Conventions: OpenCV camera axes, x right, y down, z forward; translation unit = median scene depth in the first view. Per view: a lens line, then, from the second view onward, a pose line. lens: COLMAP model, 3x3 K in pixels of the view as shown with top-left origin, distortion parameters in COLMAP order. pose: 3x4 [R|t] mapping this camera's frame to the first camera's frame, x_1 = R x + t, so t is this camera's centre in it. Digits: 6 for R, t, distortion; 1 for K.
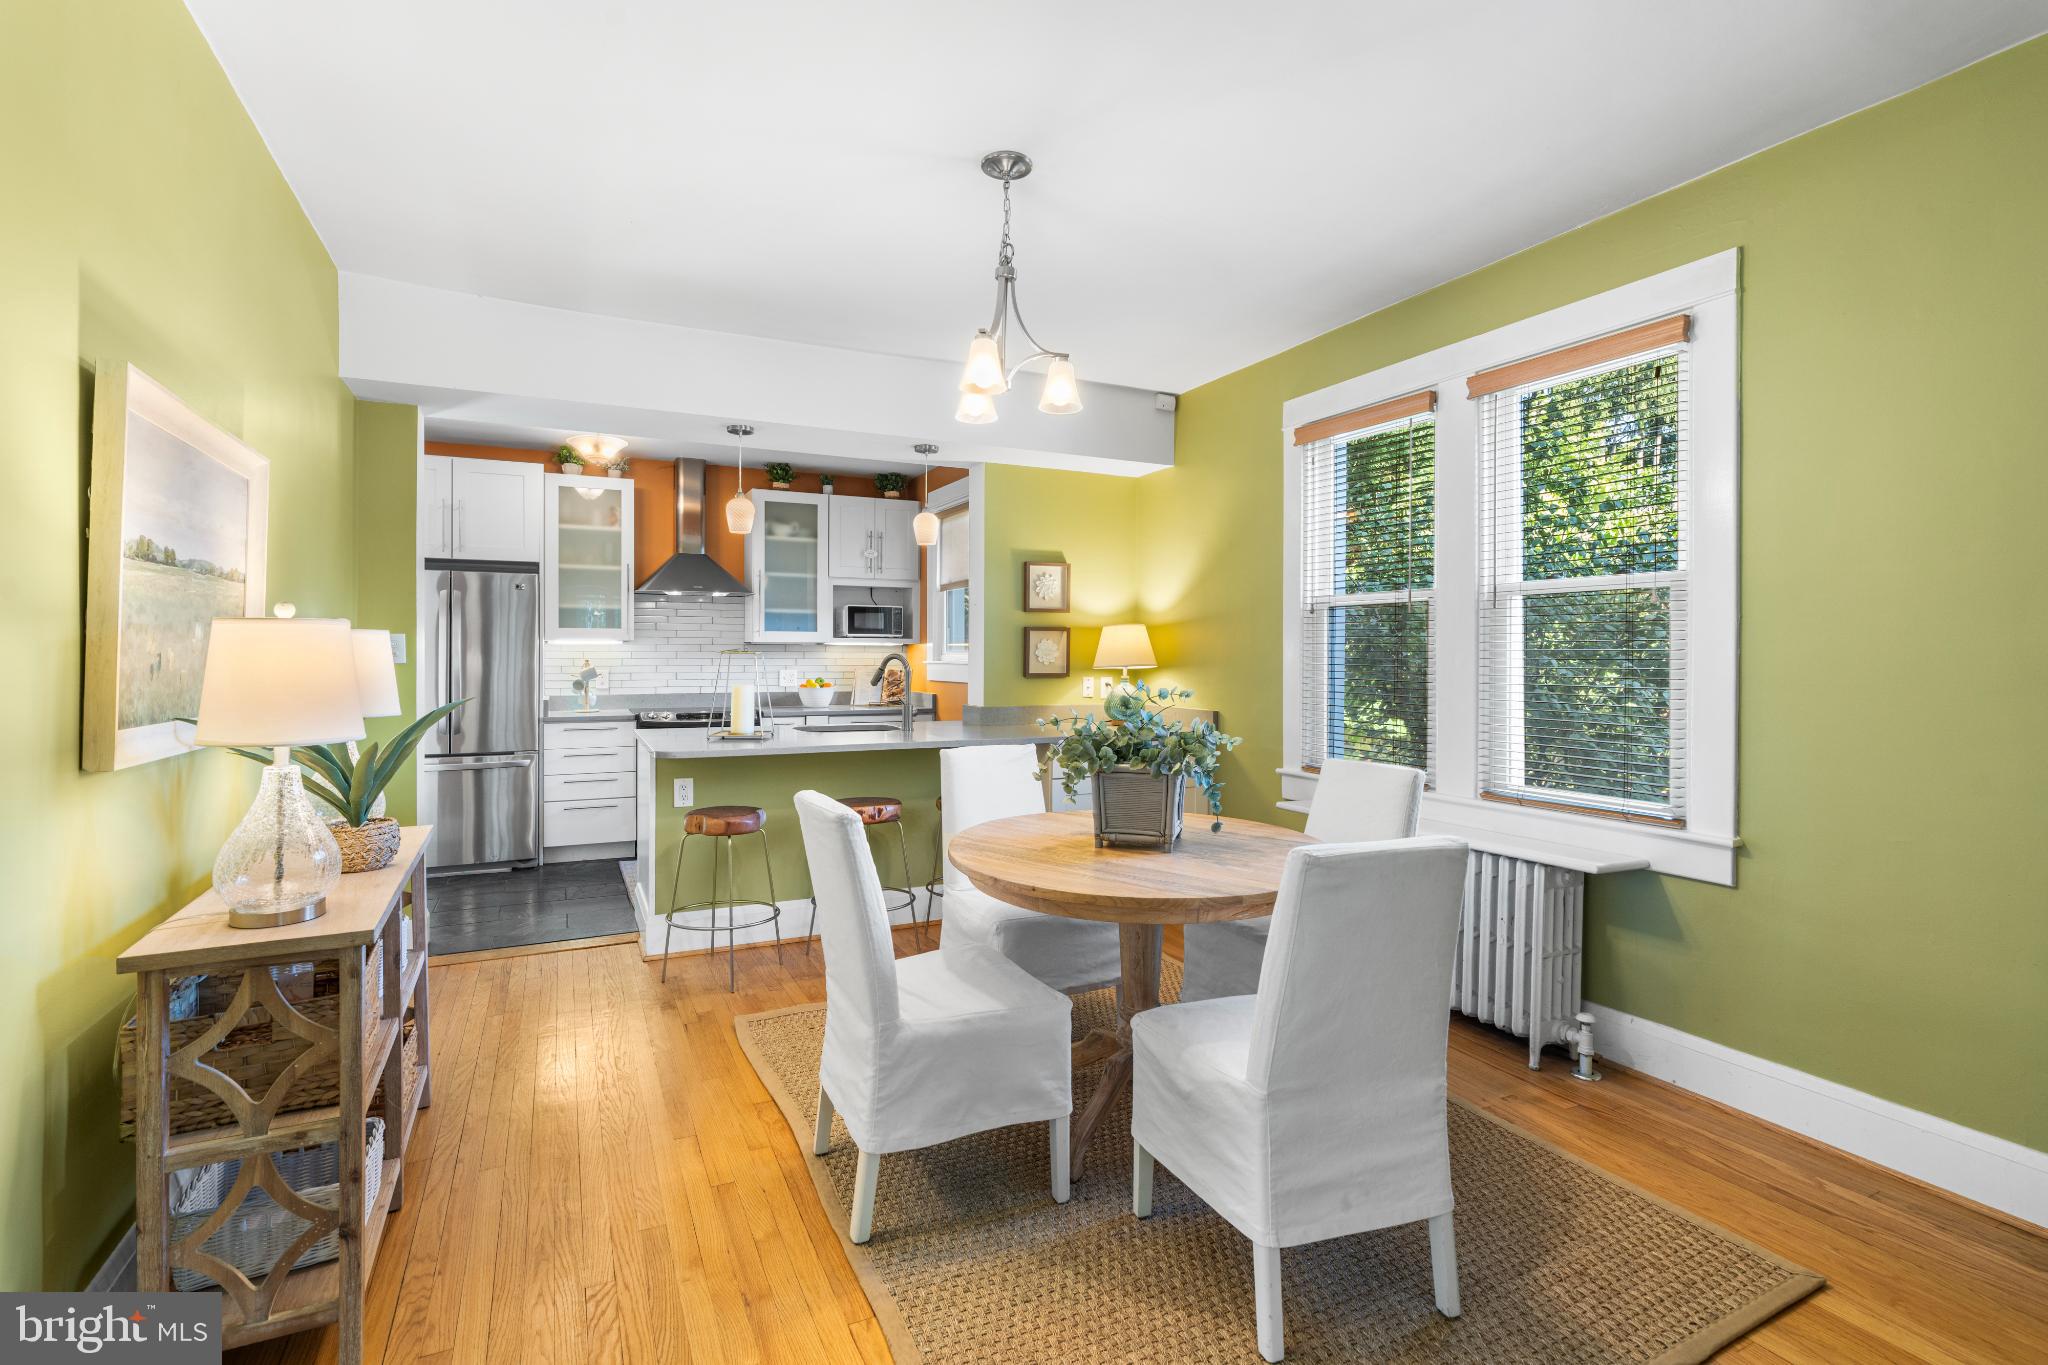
lens RADIAL K [[941.2, 0, 1009.7], [0, 941.2, 660.3], [0, 0, 1]] dist [-0.004861, 0.000825]
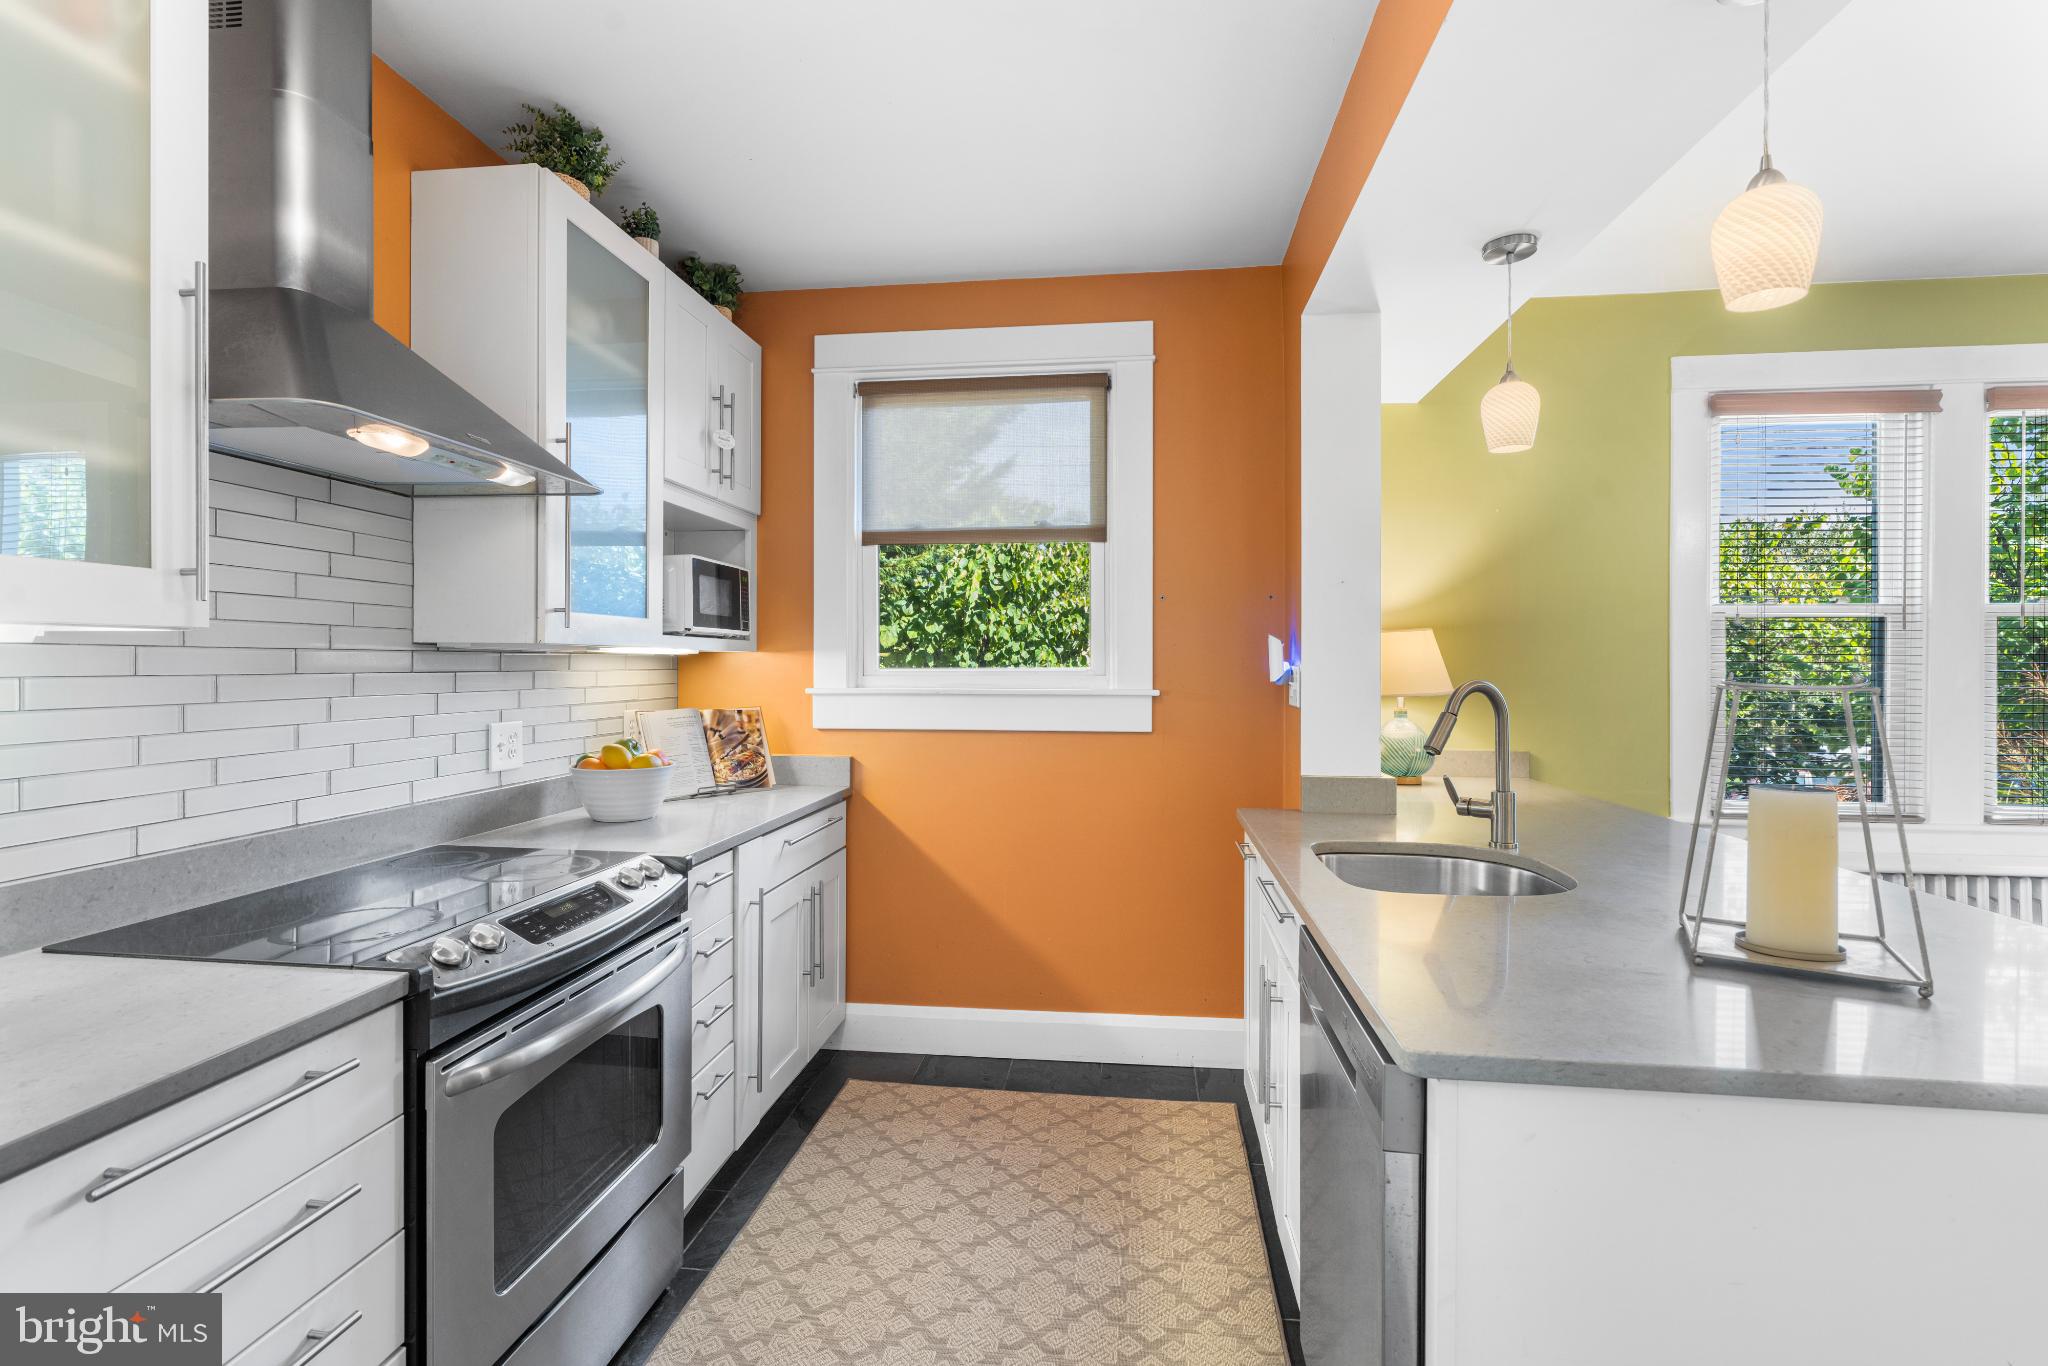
lens RADIAL K [[941.2, 0, 1028.1], [0, 941.2, 671.0], [0, 0, 1]] dist [-0.004861, 0.000825]
pose [[0.534306, -0.008539, 0.845248, -0.489263], [0.000902, 0.999954, 0.009531, -0.013909], [-0.845291, -0.004330, 0.534289, 0.741418]]
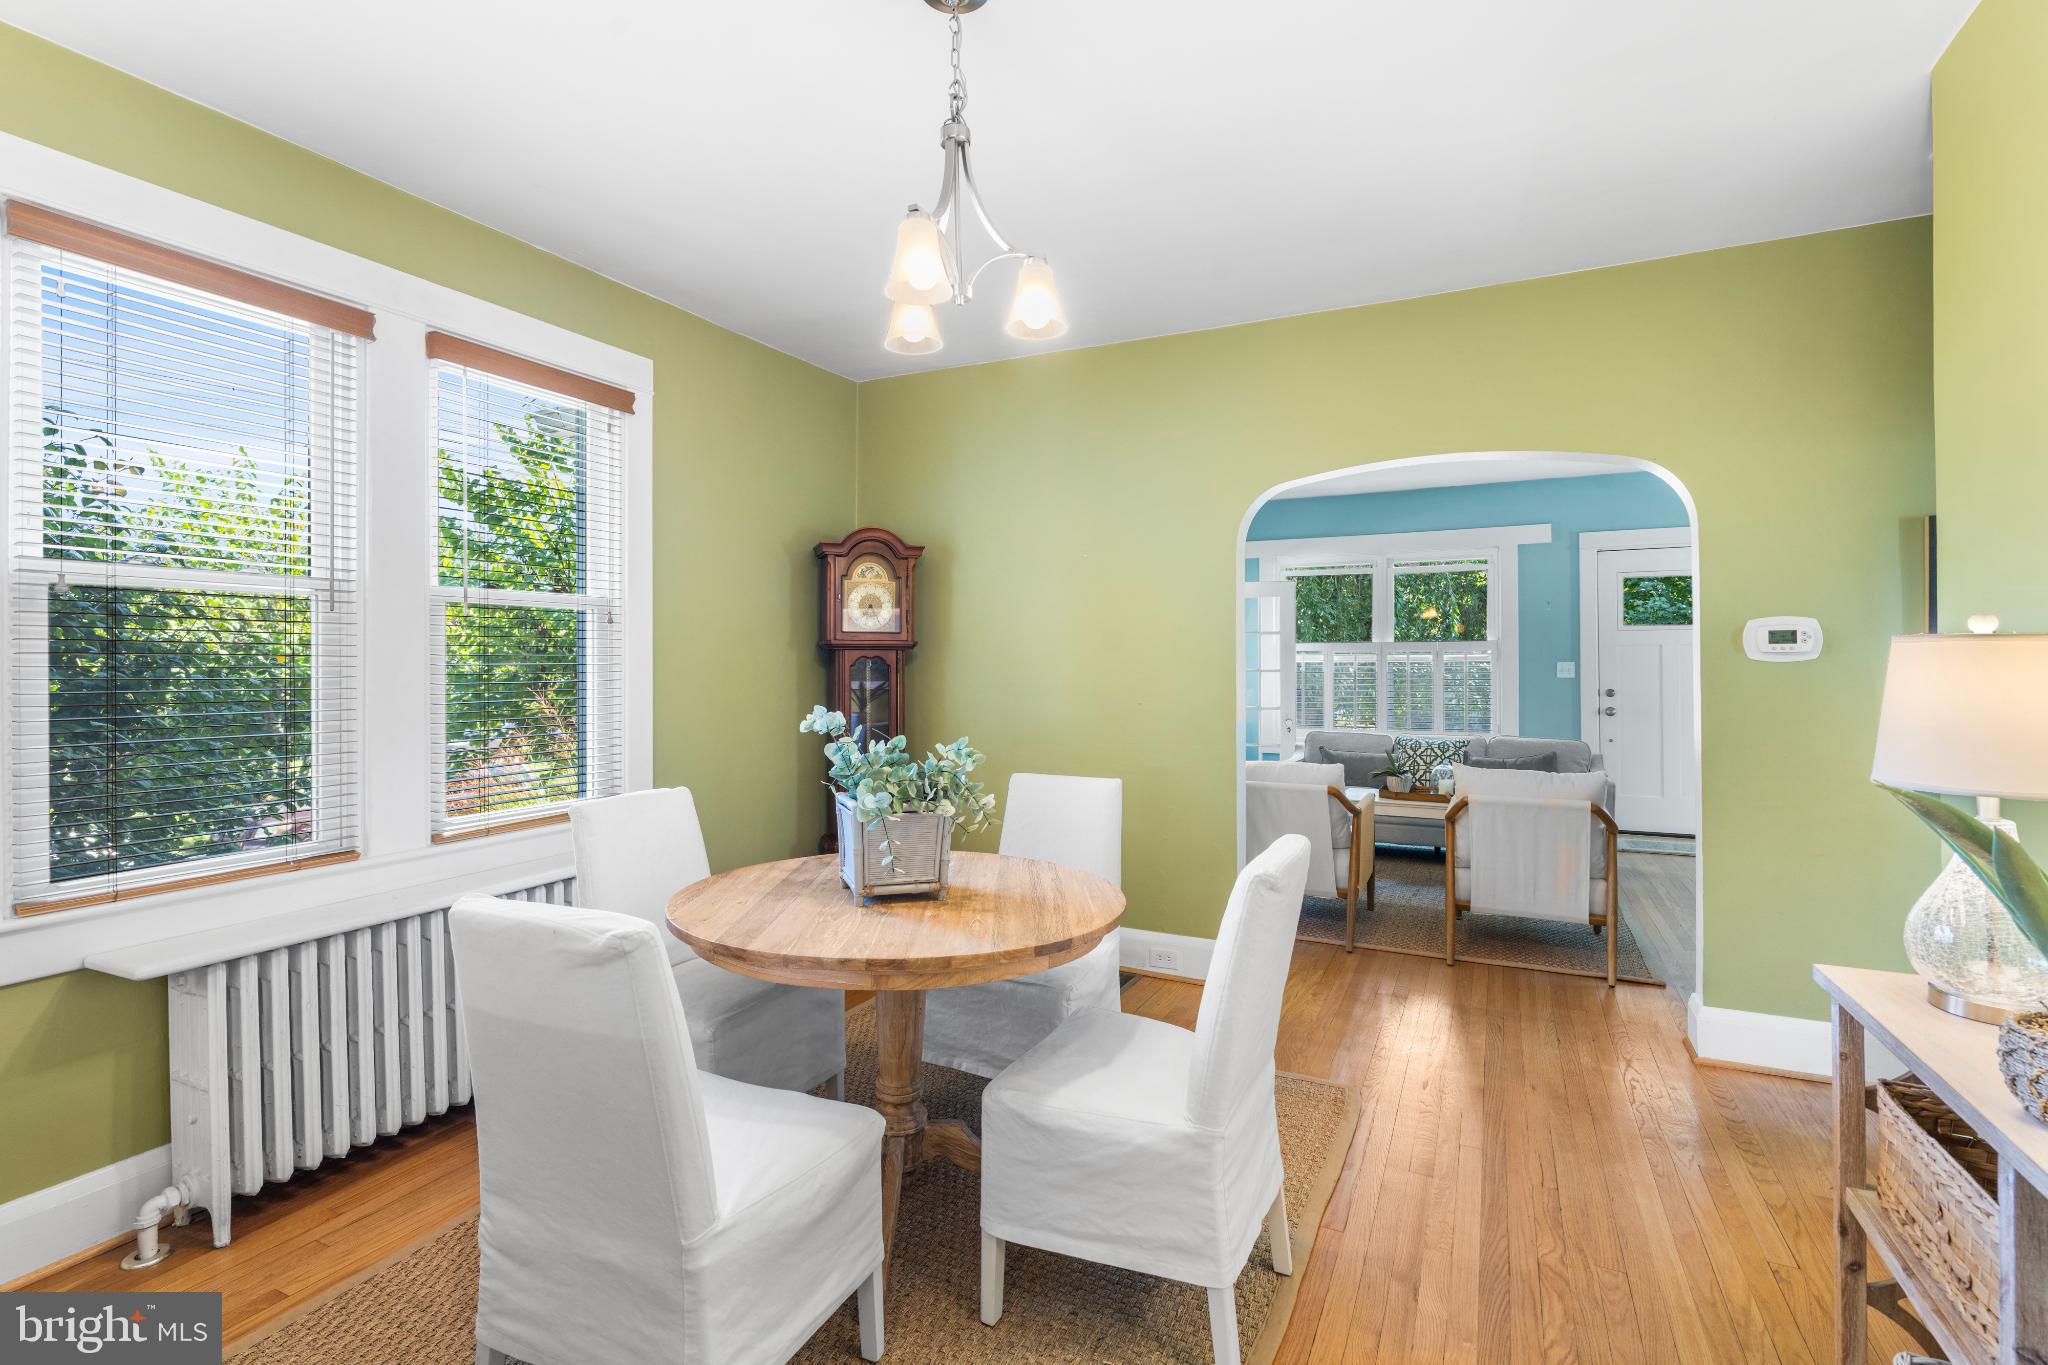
lens RADIAL K [[941.2, 0, 1024.9], [0, 941.2, 668.1], [0, 0, 1]] dist [-0.004861, 0.000825]
pose [[-0.617166, -0.007820, 0.786794, -0.259905], [0.002140, 0.999930, 0.011618, -0.010937], [-0.786830, 0.008854, -0.617106, 0.609046]]
